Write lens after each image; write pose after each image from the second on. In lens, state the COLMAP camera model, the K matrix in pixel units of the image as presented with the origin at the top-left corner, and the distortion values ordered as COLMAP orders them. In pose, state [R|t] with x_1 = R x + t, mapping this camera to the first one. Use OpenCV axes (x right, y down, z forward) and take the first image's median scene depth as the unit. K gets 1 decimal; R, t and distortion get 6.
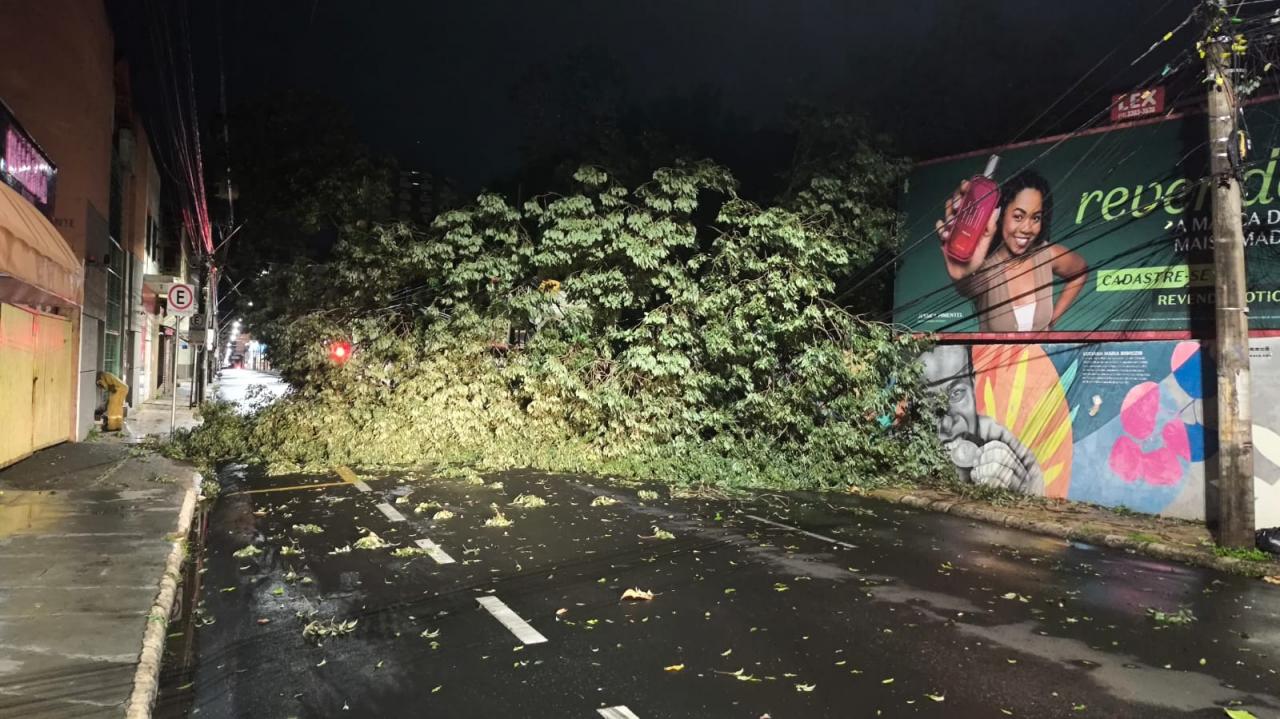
lens RADIAL K [[942.8, 0, 629.6], [0, 942.8, 359.1], [0, 0, 1]] dist [0.079535, -0.113055]
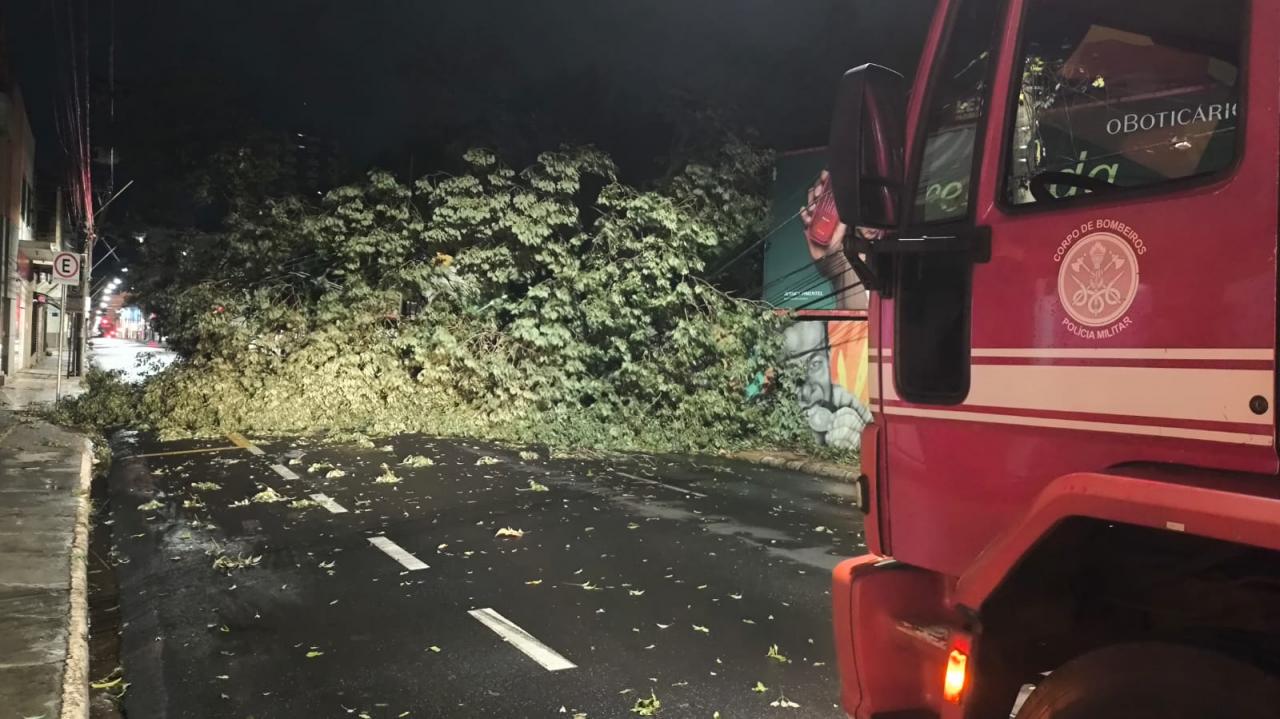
lens RADIAL K [[940.6, 0, 622.5], [0, 940.6, 345.3], [0, 0, 1]] dist [0.064110, -0.114172]
pose [[0.994562, 0.006937, 0.103910, 0.009926], [-0.008427, 0.999868, 0.013912, 0.000379], [-0.103800, -0.014712, 0.994489, -0.067278]]
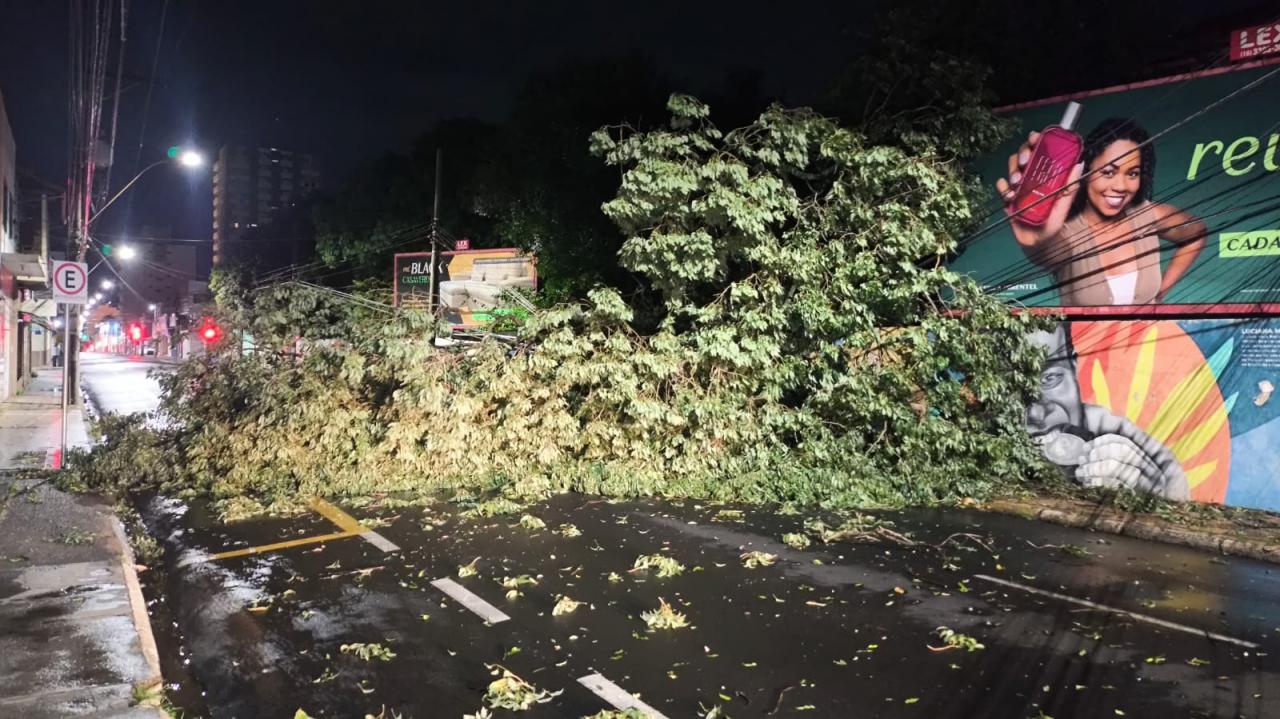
lens RADIAL K [[921.8, 0, 635.3], [0, 921.8, 339.8], [0, 0, 1]] dist [0.083996, -0.117135]
pose [[0.990794, -0.022884, 0.133430, -0.148270], [0.021859, 0.999719, 0.009146, -0.015781], [-0.133602, -0.006145, 0.991016, 0.231388]]
